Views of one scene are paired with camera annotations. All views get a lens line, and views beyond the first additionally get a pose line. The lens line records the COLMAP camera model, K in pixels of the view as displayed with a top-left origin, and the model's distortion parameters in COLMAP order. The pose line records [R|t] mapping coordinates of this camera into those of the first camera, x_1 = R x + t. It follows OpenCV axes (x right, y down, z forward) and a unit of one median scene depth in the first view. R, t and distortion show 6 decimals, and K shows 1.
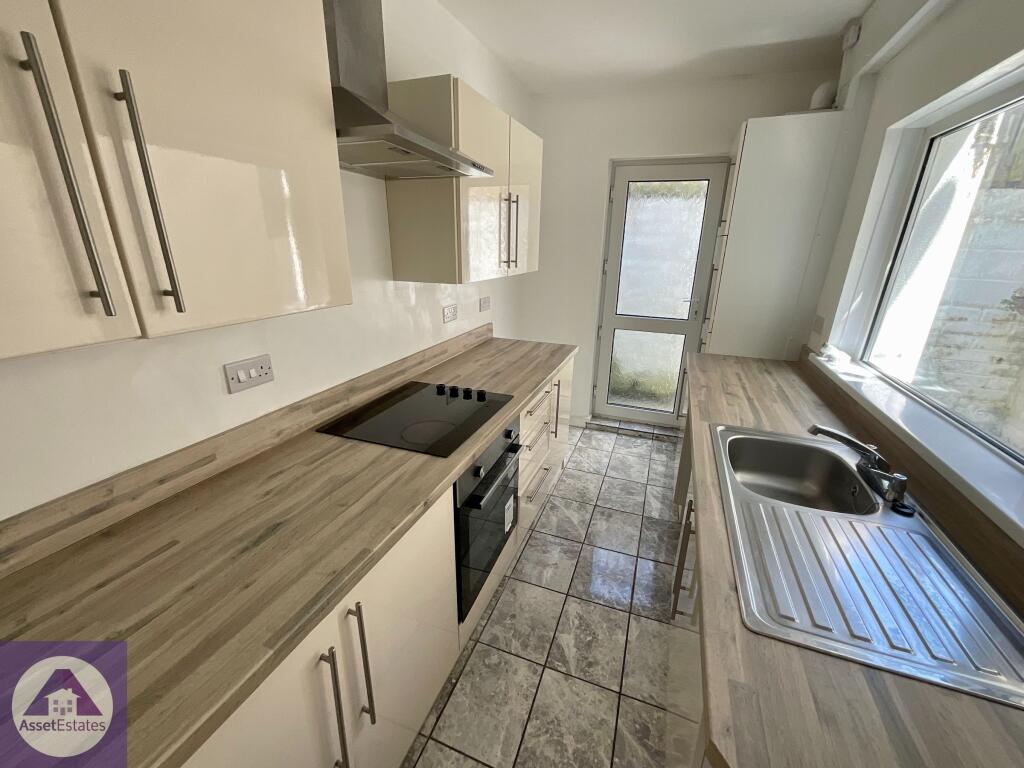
lens RADIAL K [[417.2, 0, 512.0], [0, 417.2, 384.0], [0, 0, 1]] dist [-0.000144, 0.000092]
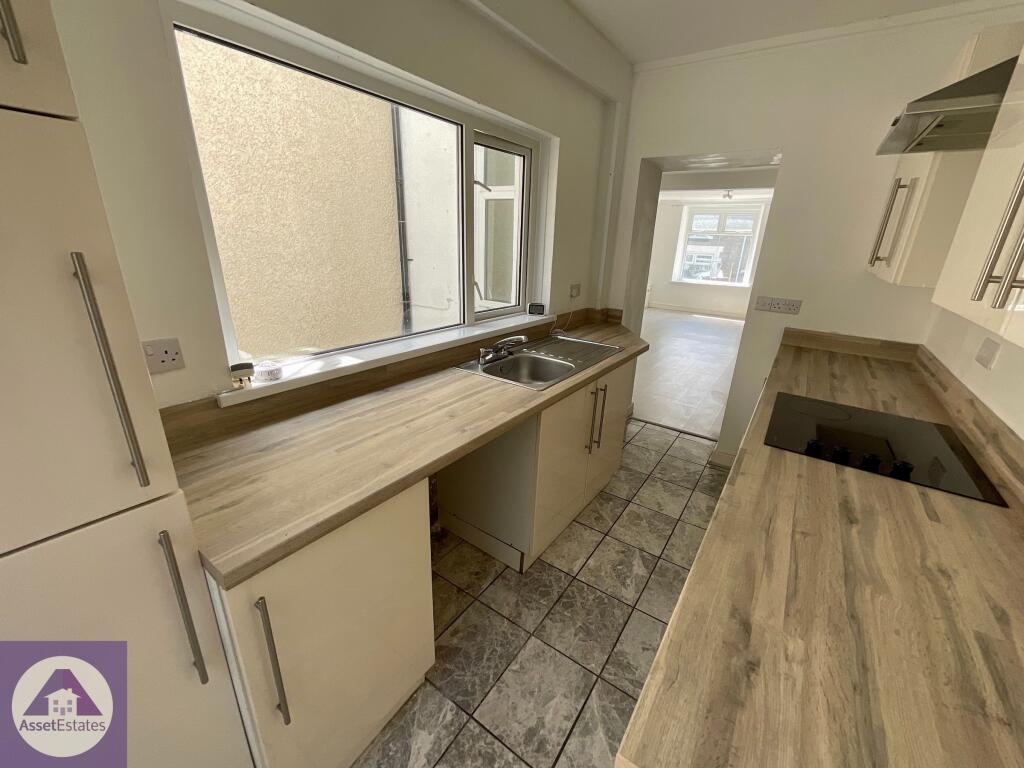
lens RADIAL K [[417.2, 0, 512.0], [0, 417.2, 384.0], [0, 0, 1]] dist [-0.000144, 0.000092]
pose [[-0.967896, -0.129622, 0.215347, 0.279666], [0.030227, 0.790520, 0.611689, -0.498204], [-0.249525, 0.598561, -0.761224, 1.589545]]
